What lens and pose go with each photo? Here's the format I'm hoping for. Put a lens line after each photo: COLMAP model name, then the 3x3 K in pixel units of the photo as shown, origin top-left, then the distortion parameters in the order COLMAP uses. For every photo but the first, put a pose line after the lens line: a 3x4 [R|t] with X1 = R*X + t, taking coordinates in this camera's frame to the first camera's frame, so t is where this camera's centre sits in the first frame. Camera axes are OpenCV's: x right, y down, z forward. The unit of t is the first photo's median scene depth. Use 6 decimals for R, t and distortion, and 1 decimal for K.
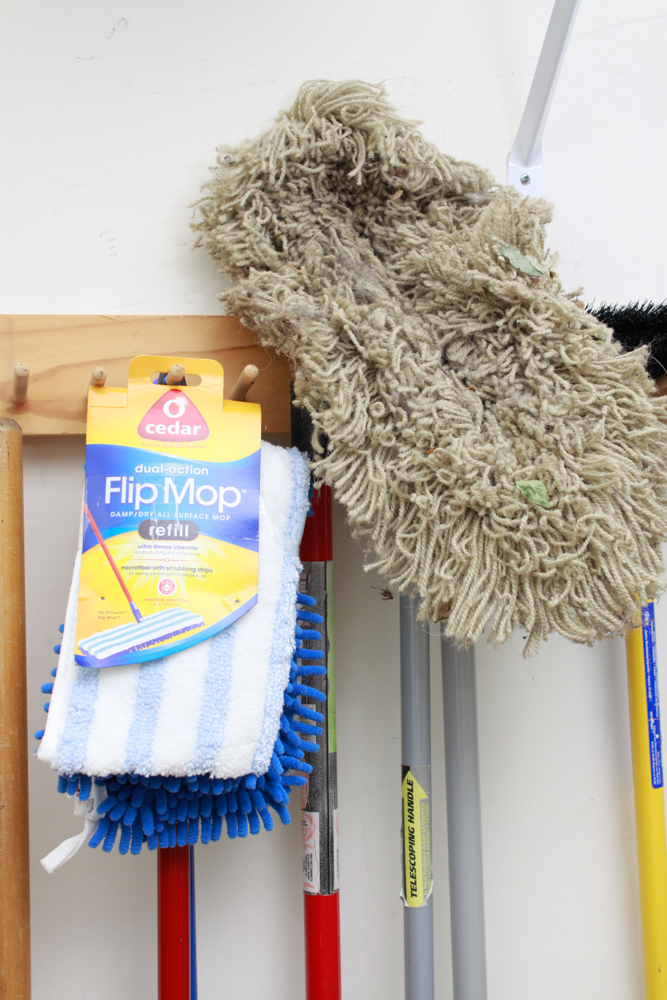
lens RADIAL K [[1577.3, 0, 333.5], [0, 1577.3, 500.0], [0, 0, 1]] dist [-0.019016, 0.000494]
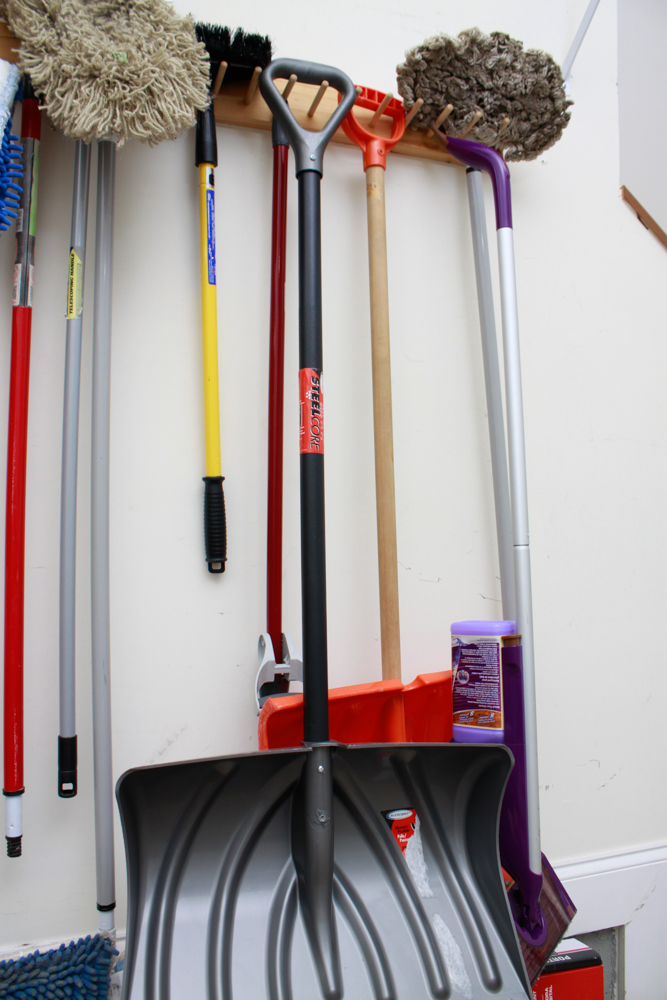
lens RADIAL K [[822.8, 0, 333.5], [0, 822.8, 500.0], [0, 0, 1]] dist [-0.162747, 0.139239]
pose [[0.990741, 0.036932, 0.130645, 0.267701], [-0.034108, 0.999135, -0.023790, 0.532236], [-0.131410, 0.019113, 0.991144, 0.005050]]
